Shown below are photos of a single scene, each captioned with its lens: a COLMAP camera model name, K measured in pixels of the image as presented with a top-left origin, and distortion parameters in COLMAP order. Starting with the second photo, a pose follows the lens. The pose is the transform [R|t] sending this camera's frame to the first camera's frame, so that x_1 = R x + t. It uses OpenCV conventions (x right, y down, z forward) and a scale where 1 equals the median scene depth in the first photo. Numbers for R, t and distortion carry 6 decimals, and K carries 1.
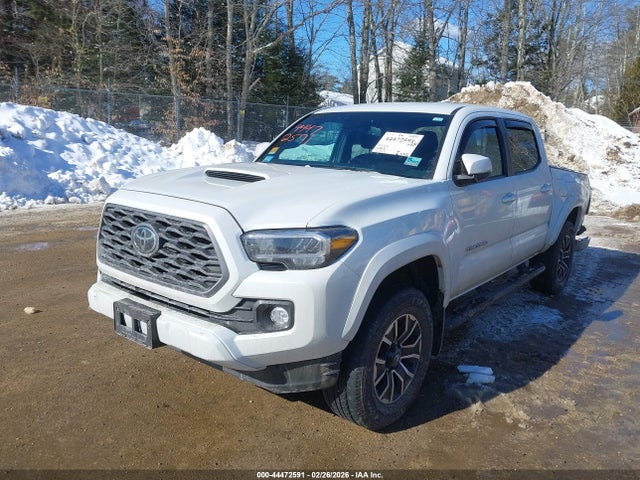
lens RADIAL K [[532.2, 0, 320.0], [0, 532.2, 240.0], [0, 0, 1]] dist [0.002297, 0.003795]
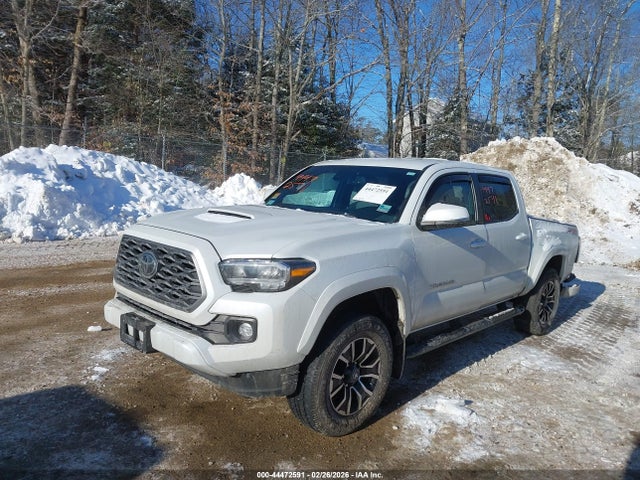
lens RADIAL K [[505.6, 0, 323.5], [0, 505.6, 237.7], [0, 0, 1]] dist [0.067952, -0.121828]
pose [[0.996321, 0.036224, -0.077673, 0.124904], [-0.042604, 0.995711, -0.082121, 0.012877], [0.074366, 0.085128, 0.993591, -0.109350]]
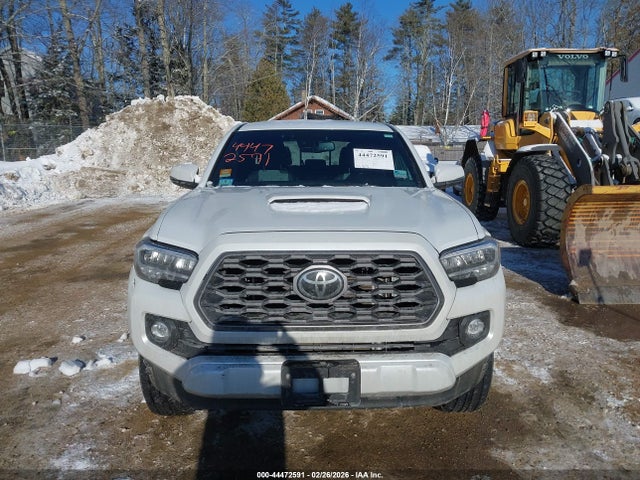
lens RADIAL K [[521.1, 0, 320.0], [0, 521.1, 240.0], [0, 0, 1]] dist [-0.003331, -0.002300]
pose [[0.763029, -0.144418, 0.630024, -0.633678], [0.153898, 0.987280, 0.039923, -0.078315], [-0.627776, 0.066497, 0.775549, 0.262157]]
